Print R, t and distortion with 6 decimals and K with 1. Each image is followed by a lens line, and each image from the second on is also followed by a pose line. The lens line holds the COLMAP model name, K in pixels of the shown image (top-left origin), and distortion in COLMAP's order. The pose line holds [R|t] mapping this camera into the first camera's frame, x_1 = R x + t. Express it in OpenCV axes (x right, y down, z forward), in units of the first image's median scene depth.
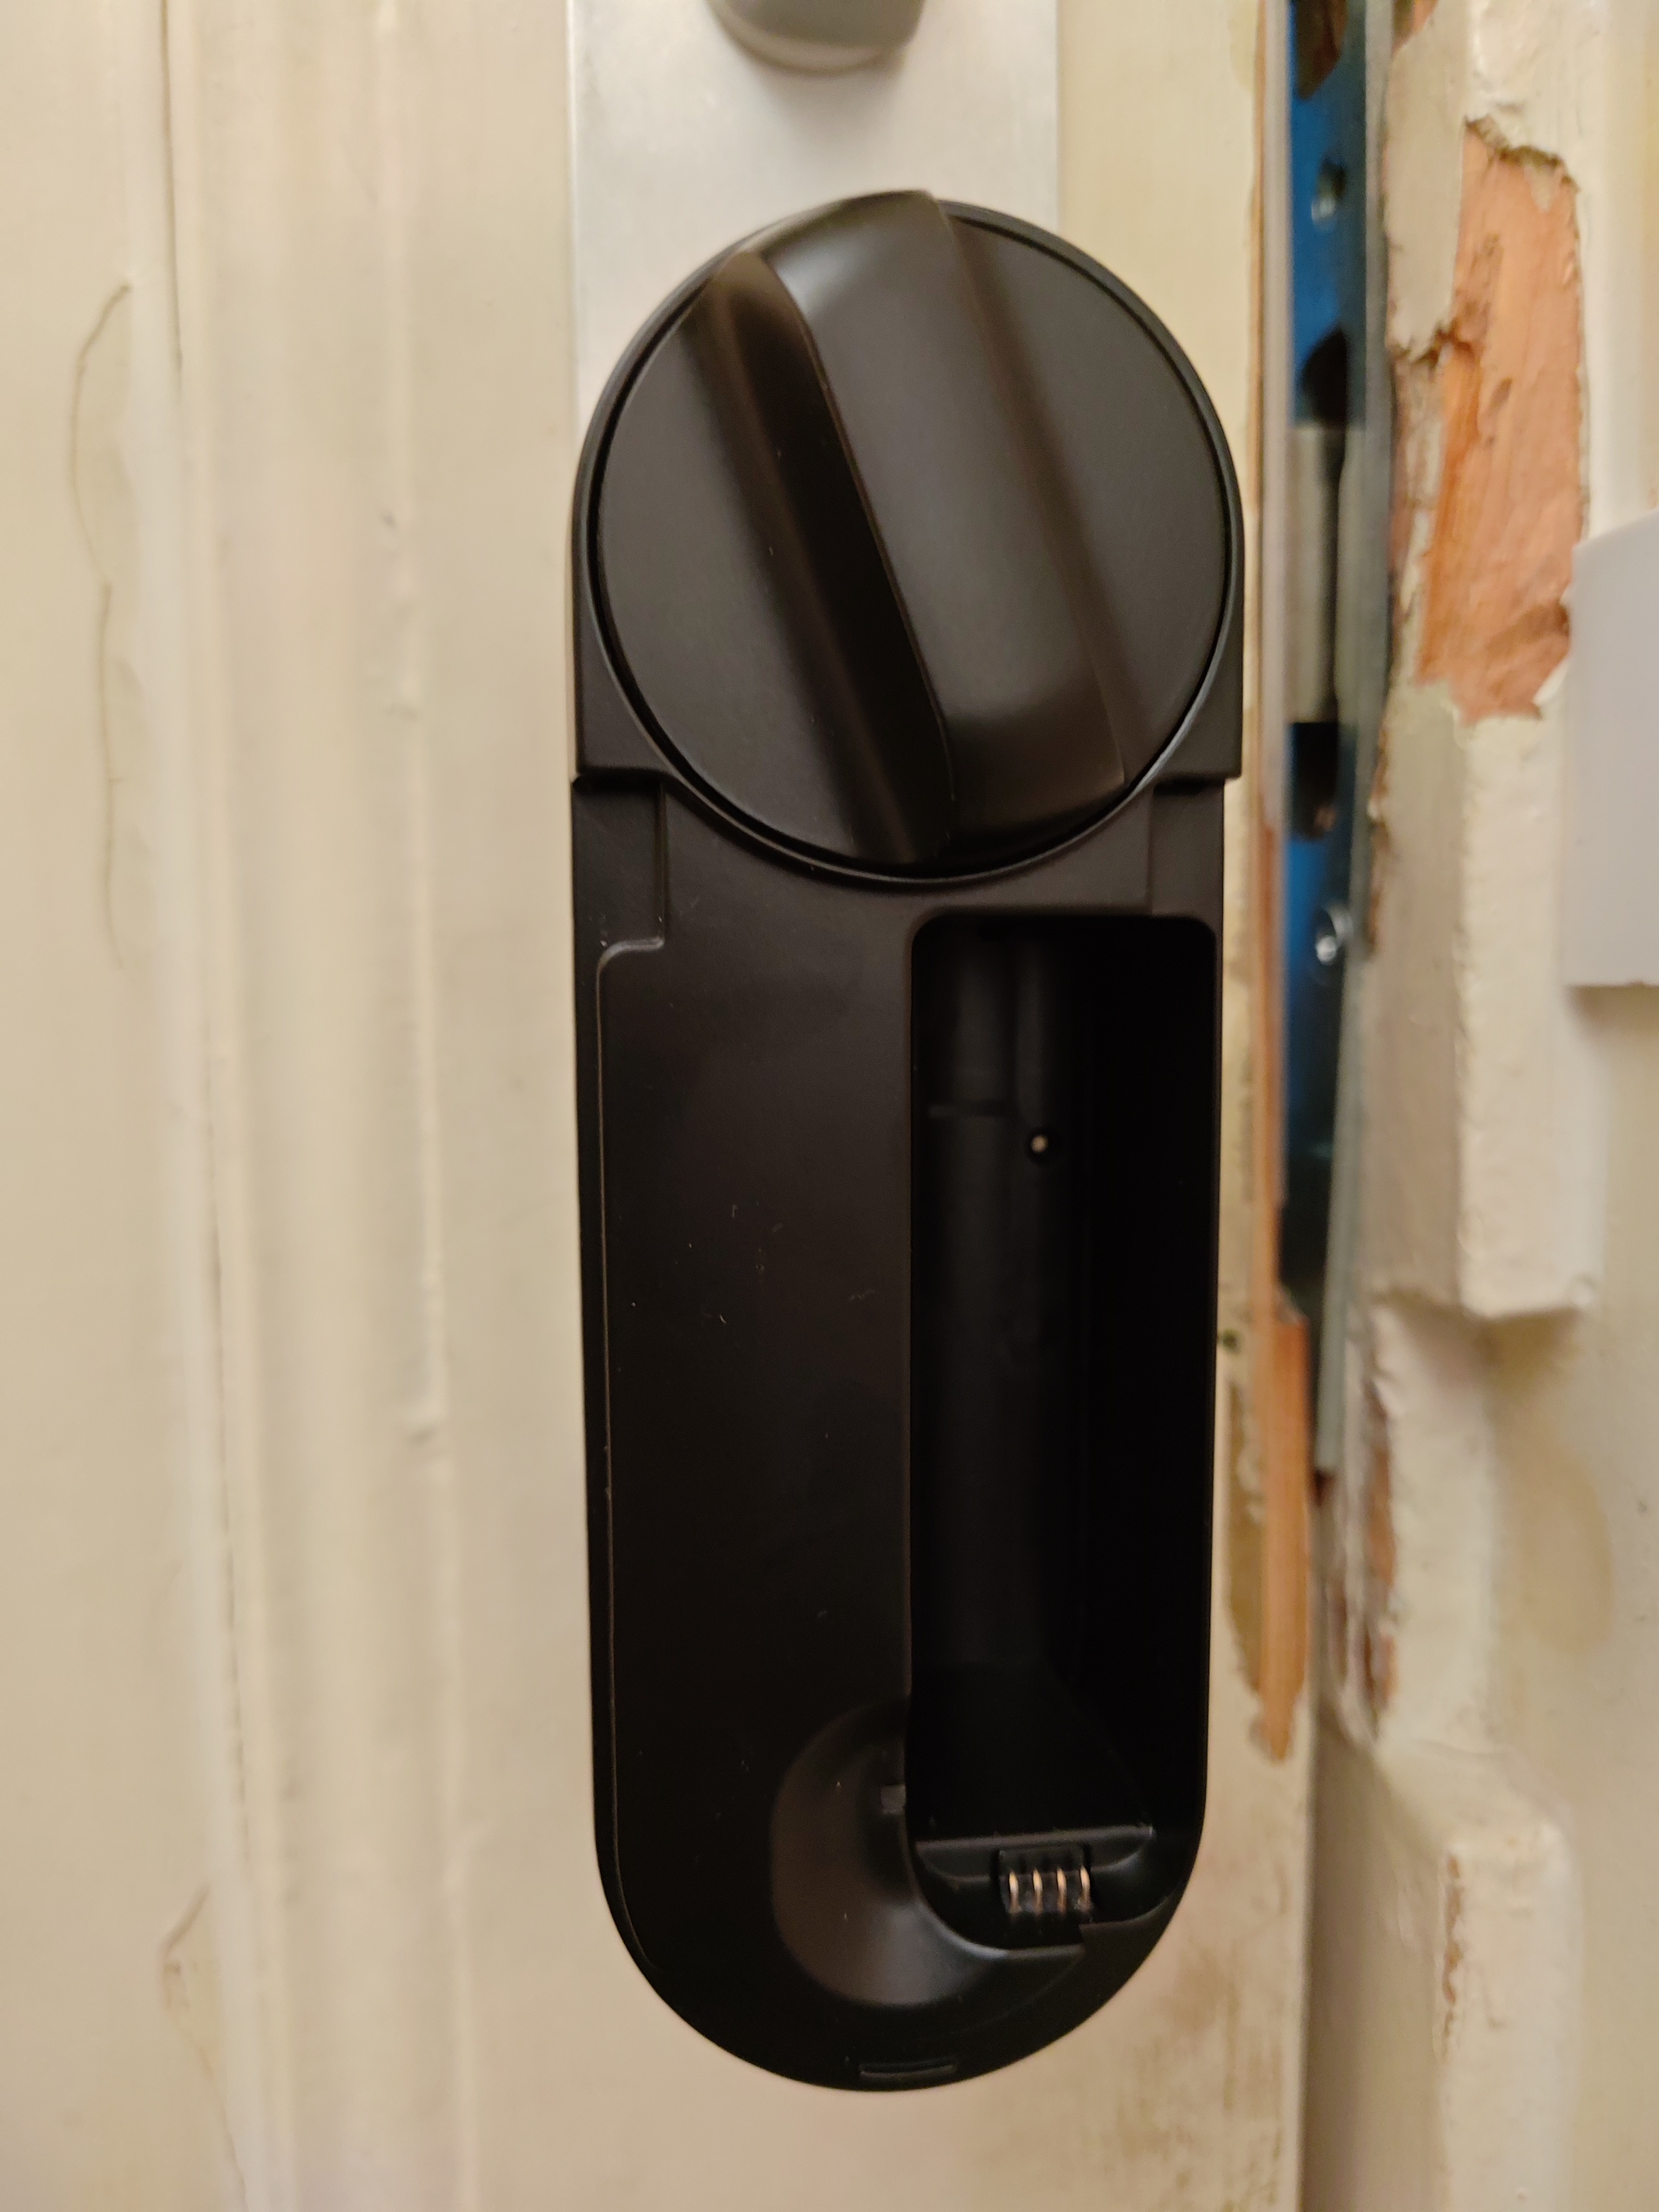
lens RADIAL K [[1606.9, 0, 832.1], [0, 1606.9, 1112.4], [0, 0, 1]] dist [-0.010247, -0.009872]
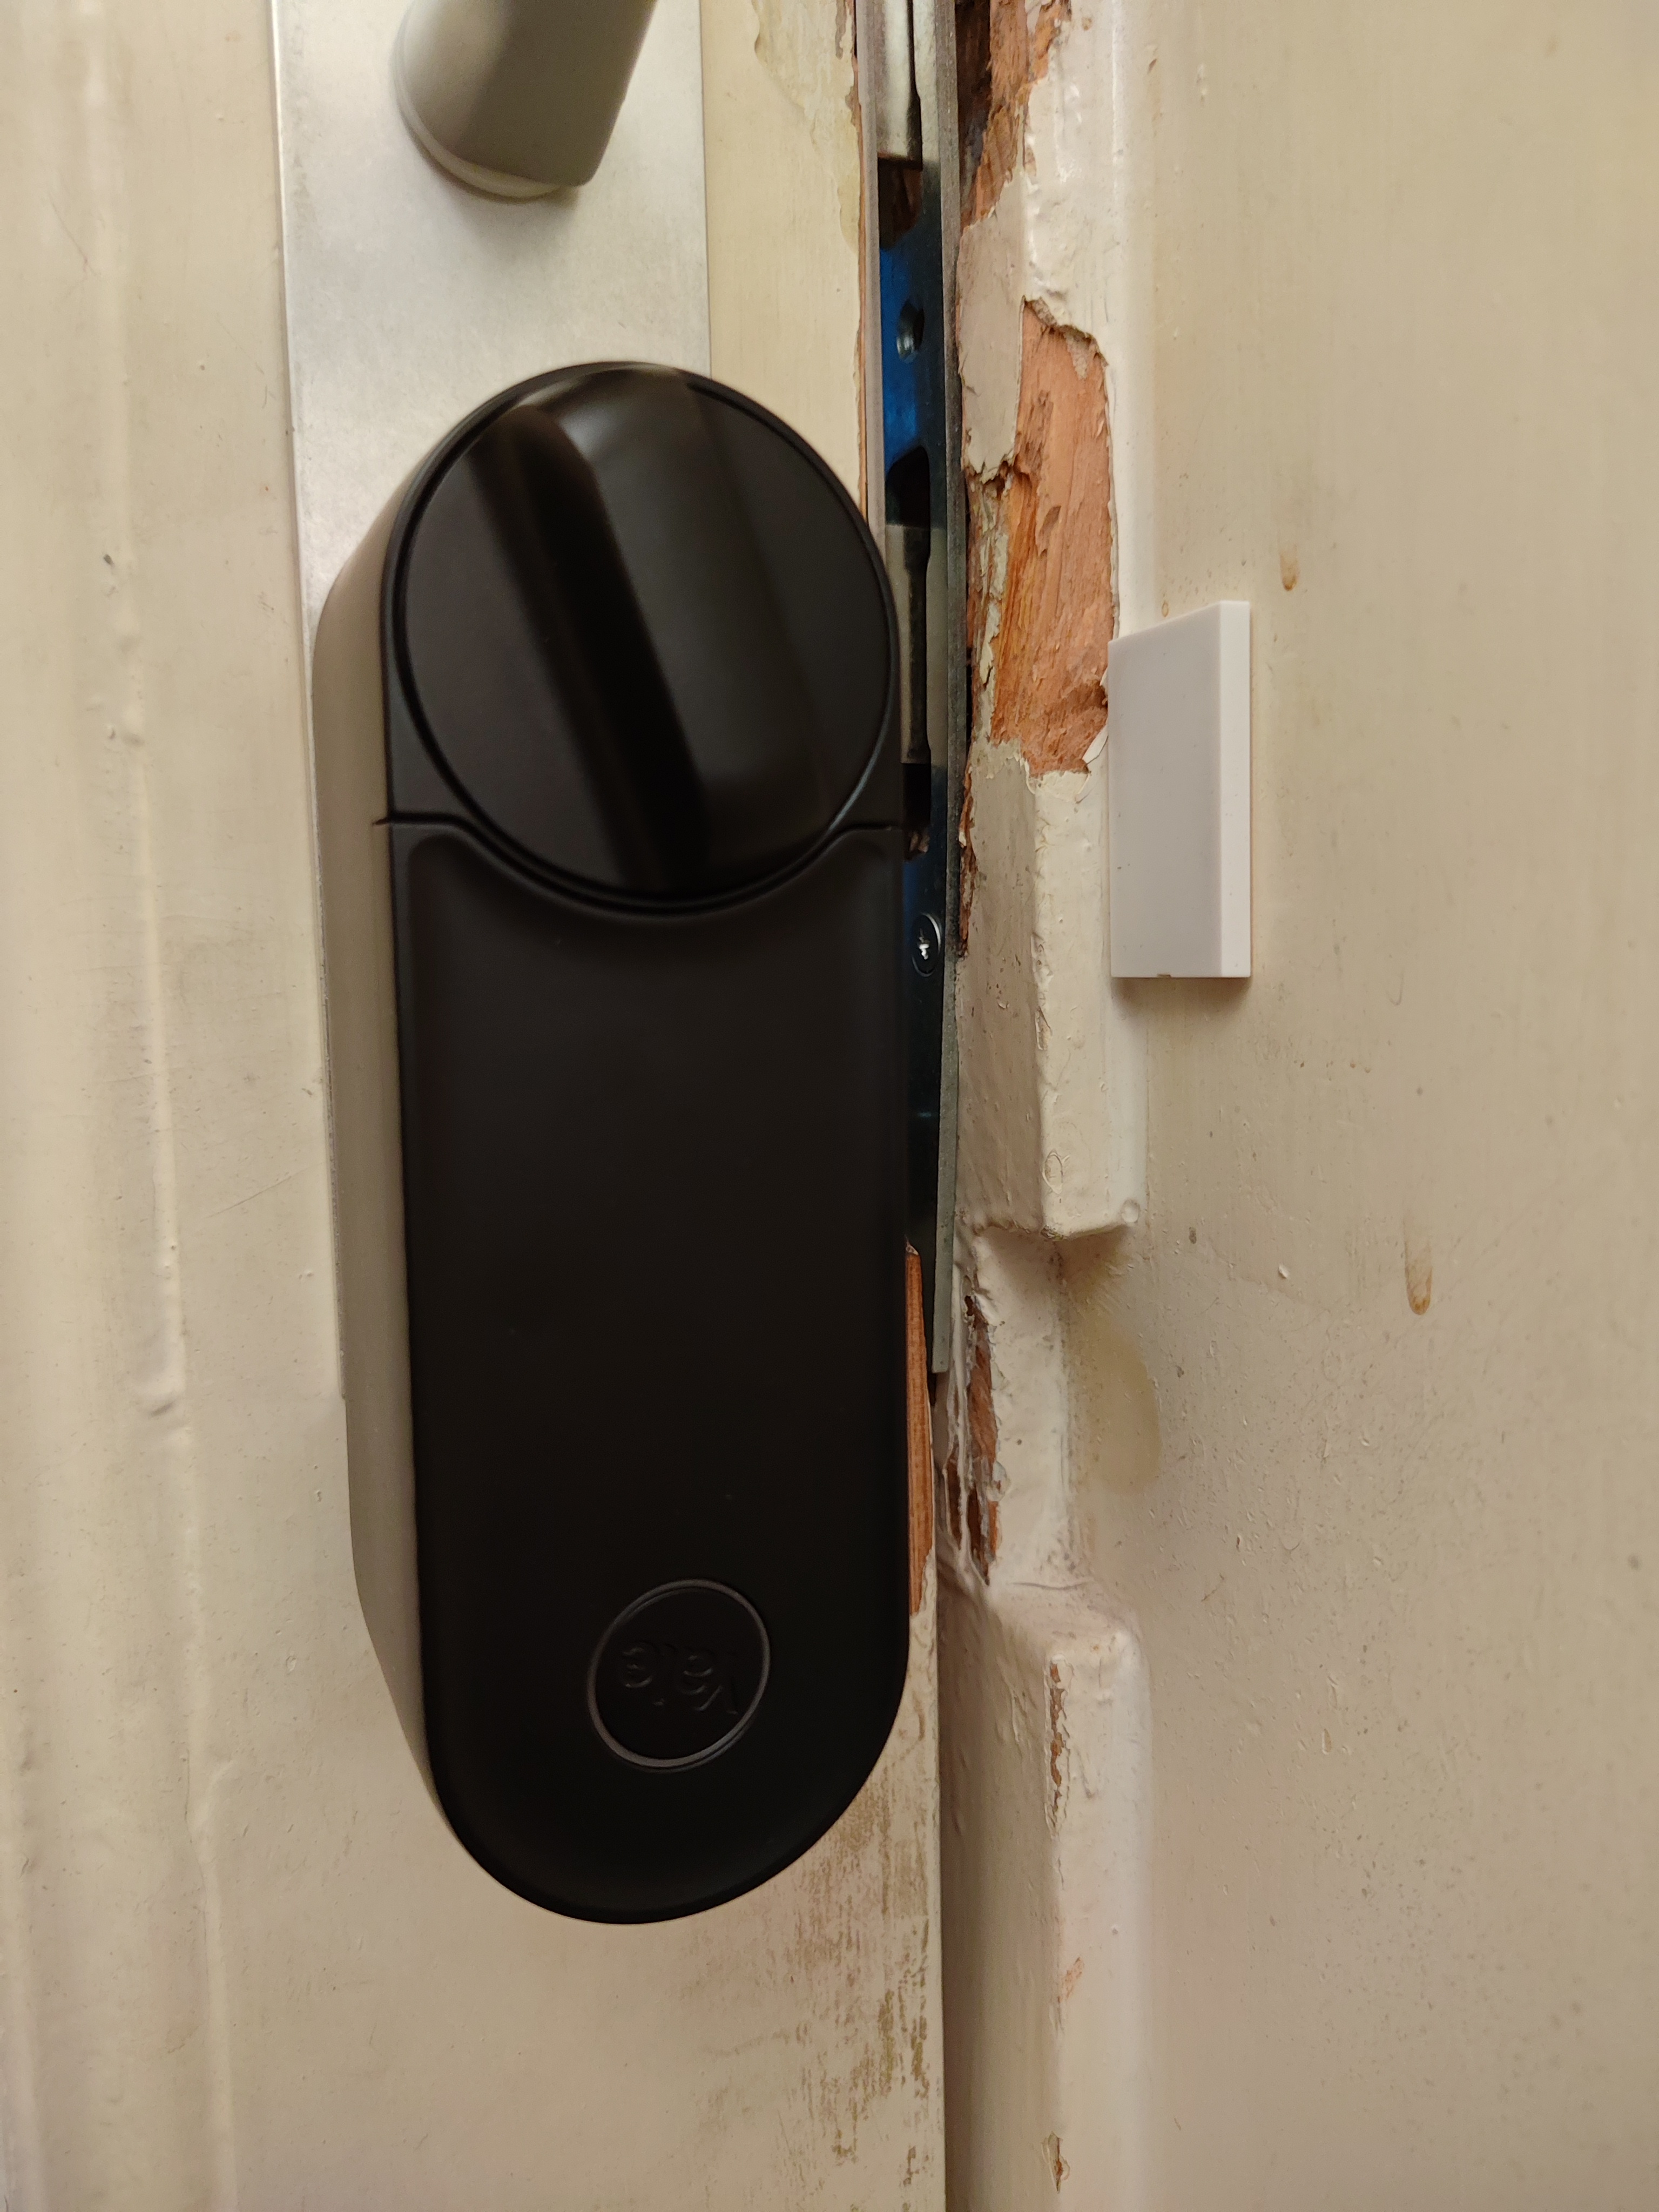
lens RADIAL K [[1534.4, 0, 829.5], [0, 1534.4, 1106.0], [0, 0, 1]] dist [0.044754, -0.031111]
pose [[0.960049, -0.036652, 0.277420, -0.106087], [0.036371, 0.999319, 0.006159, 0.008300], [-0.277457, 0.004177, 0.960729, -0.130046]]
